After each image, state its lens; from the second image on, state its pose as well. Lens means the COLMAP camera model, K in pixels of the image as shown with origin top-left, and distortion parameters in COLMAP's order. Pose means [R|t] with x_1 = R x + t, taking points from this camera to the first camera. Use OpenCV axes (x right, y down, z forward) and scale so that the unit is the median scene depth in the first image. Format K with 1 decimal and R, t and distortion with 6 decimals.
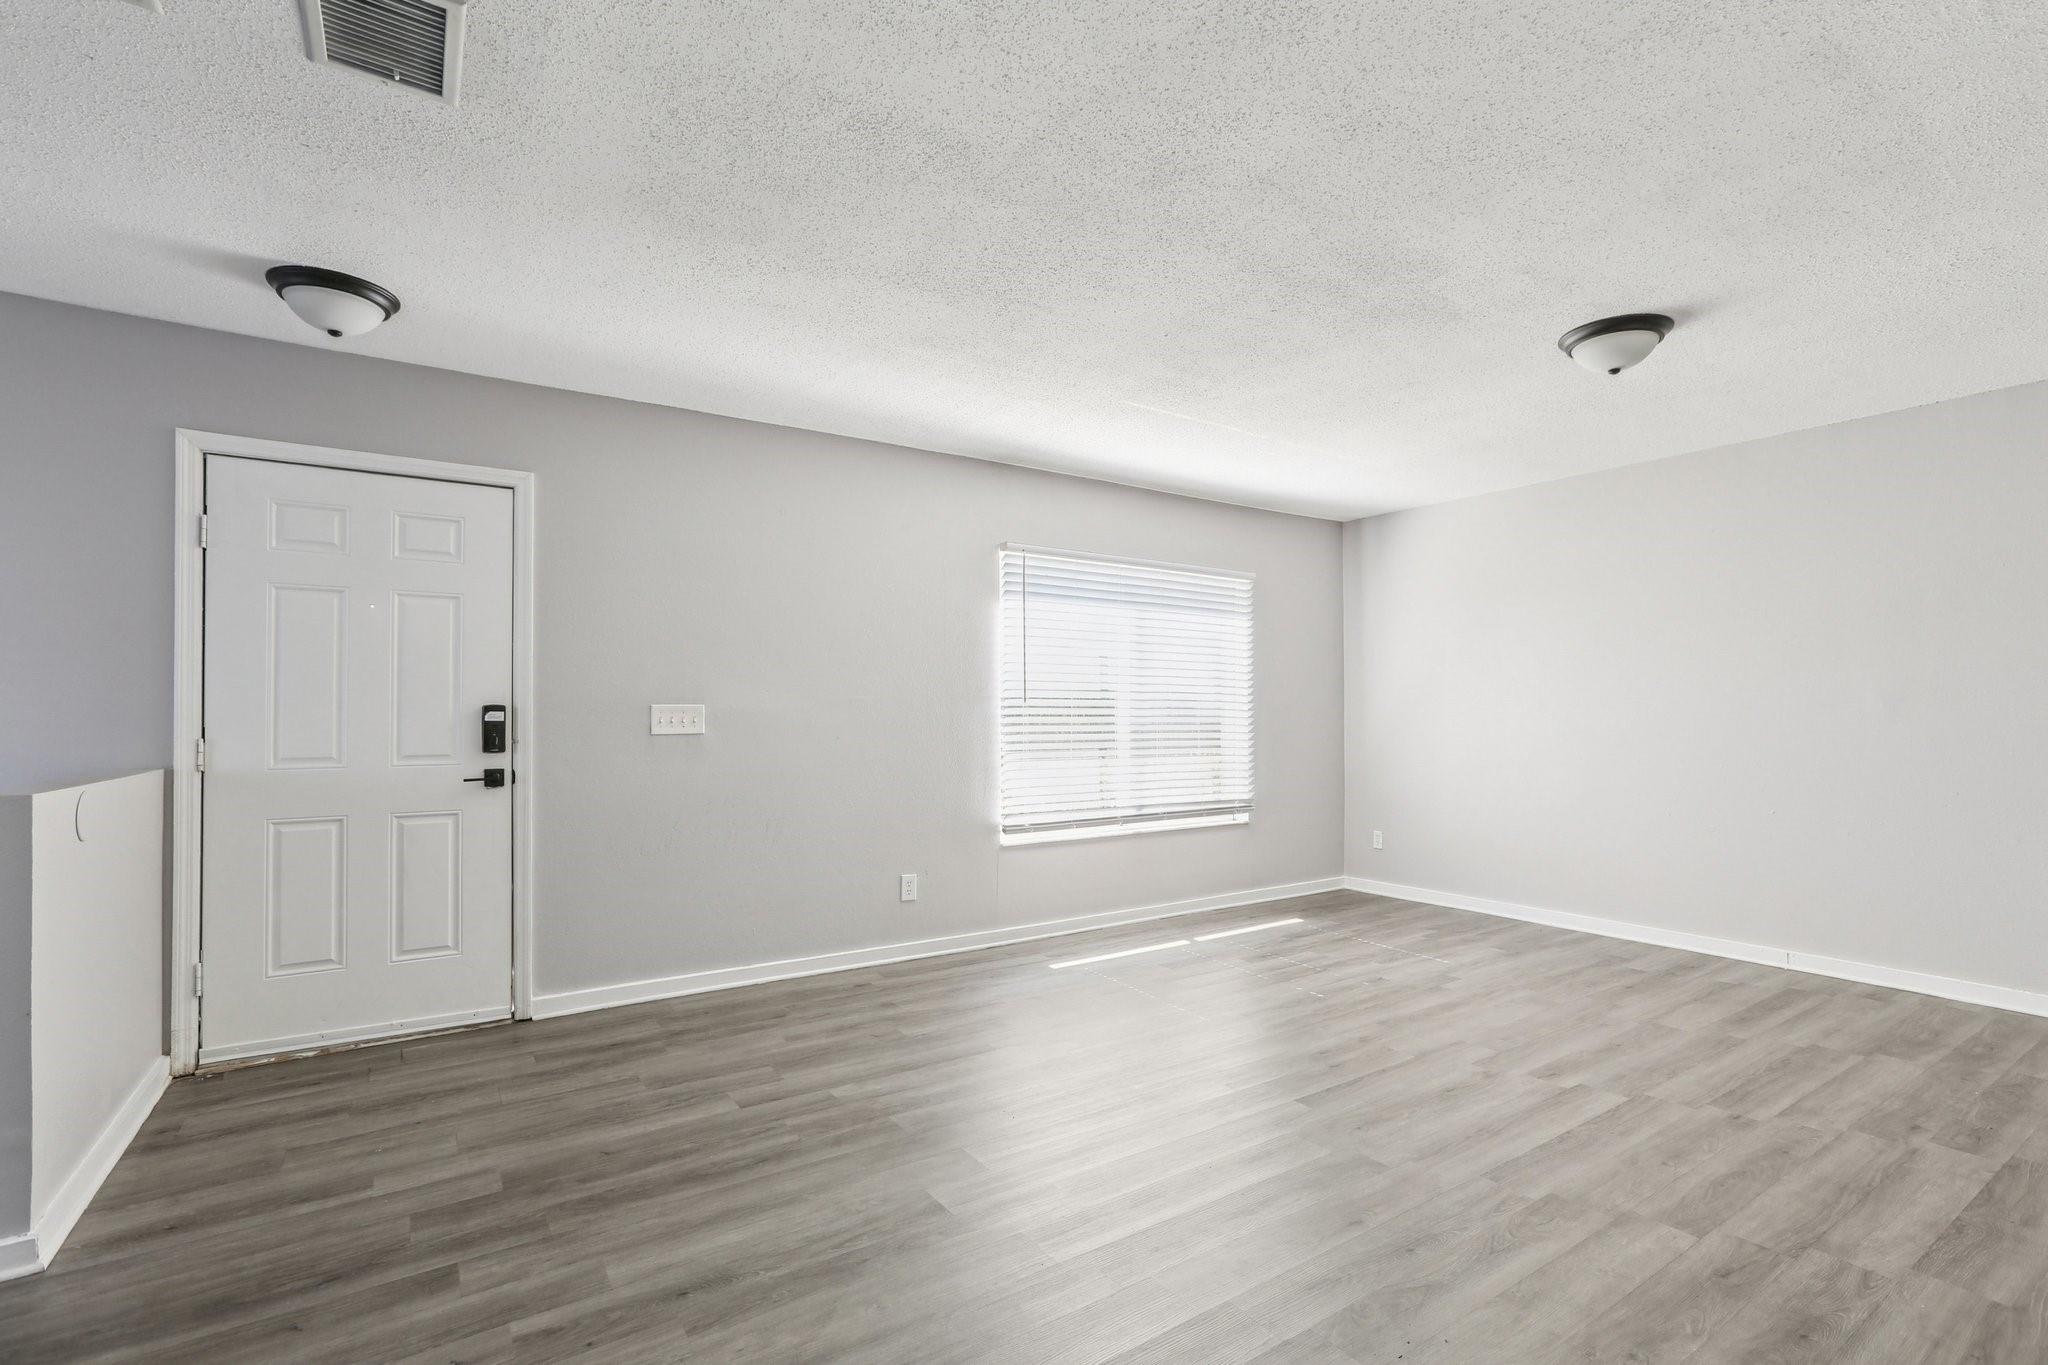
lens RADIAL K [[938.1, 0, 1027.9], [0, 938.1, 705.9], [0, 0, 1]] dist [-0.035081, 0.022083]
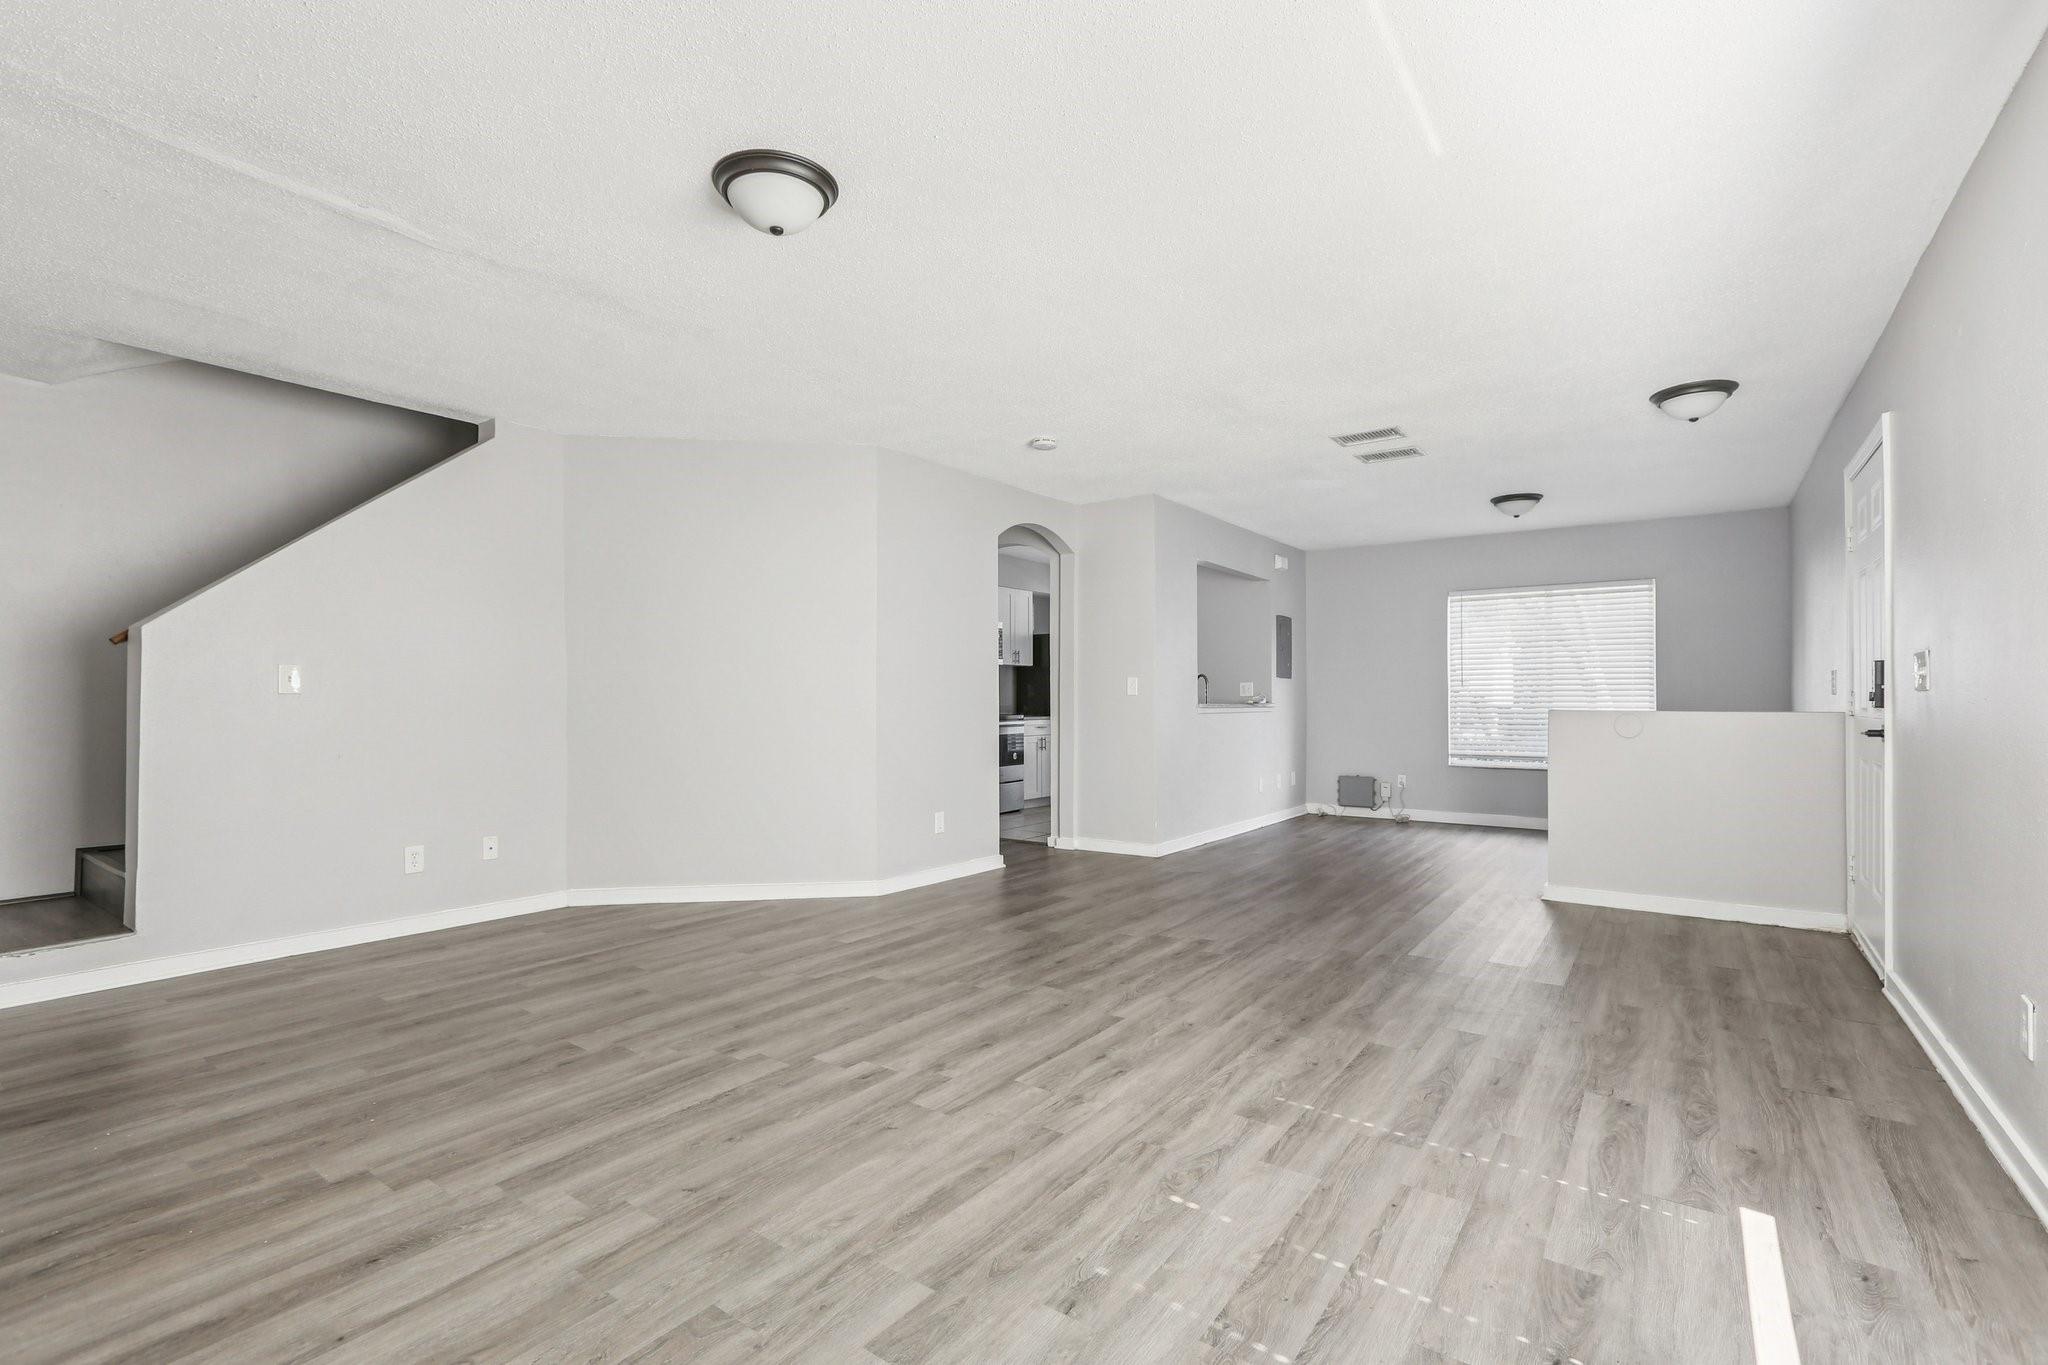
lens RADIAL K [[923.7, 0, 1009.6], [0, 923.7, 702.4], [0, 0, 1]] dist [-0.041029, 0.020883]
pose [[-0.942810, 0.002291, -0.333323, 0.647472], [0.003199, 0.999993, -0.002174, 0.044587], [0.333316, -0.003116, -0.942810, 1.655549]]
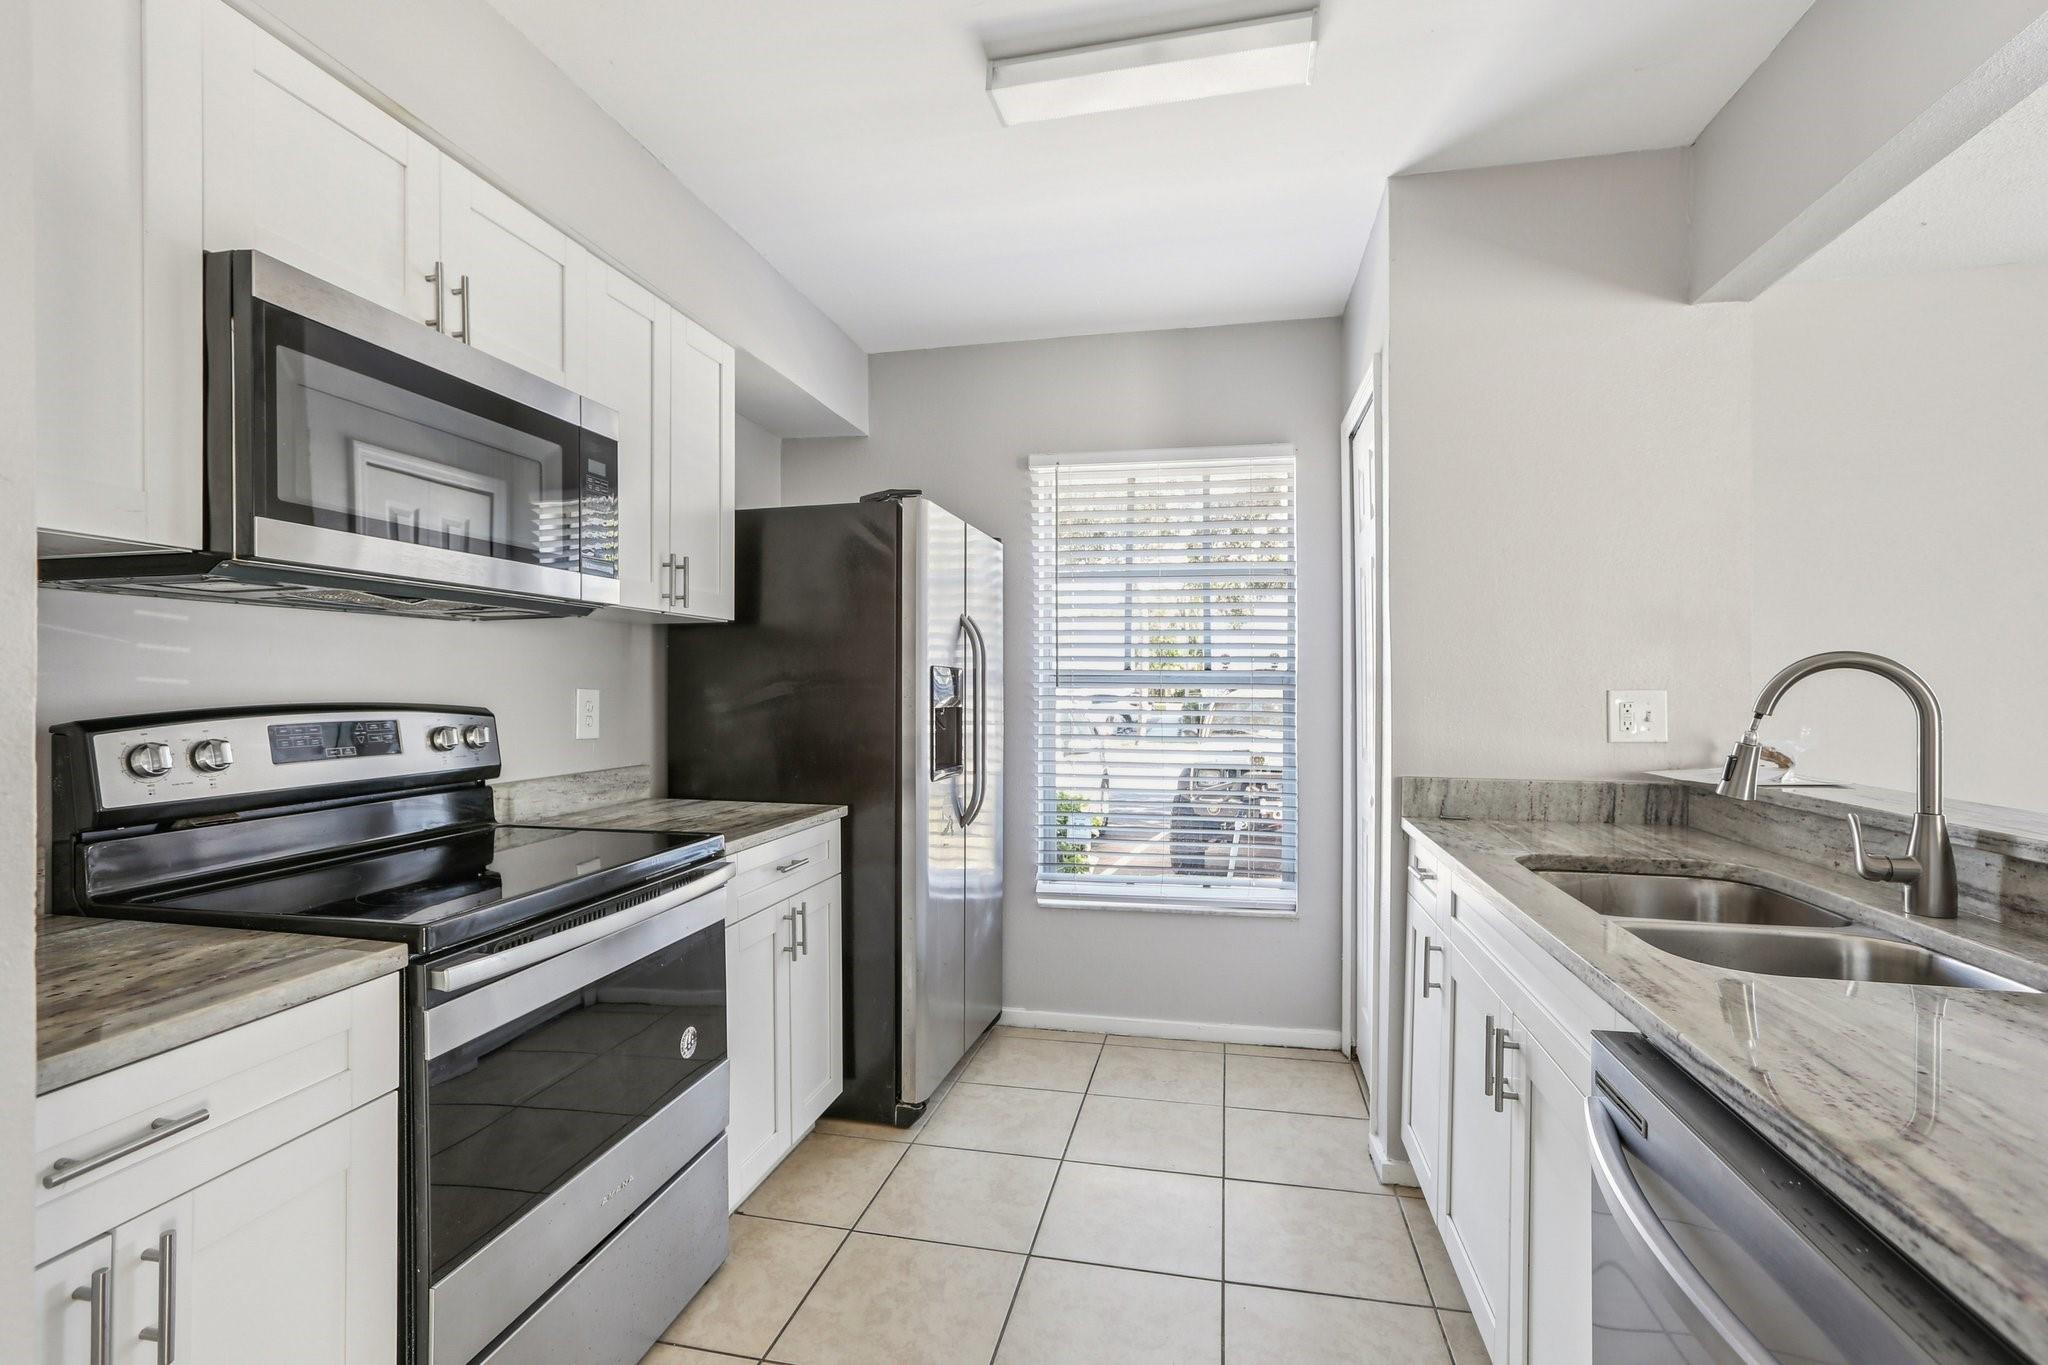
lens RADIAL K [[914.6, 0, 1025.9], [0, 914.6, 691.2], [0, 0, 1]] dist [-0.040129, 0.020508]
pose [[-0.718886, 0.005999, -0.695102, 0.000291], [0.007190, 0.999973, 0.001194, -0.012171], [0.695091, -0.004139, -0.718910, -0.246999]]
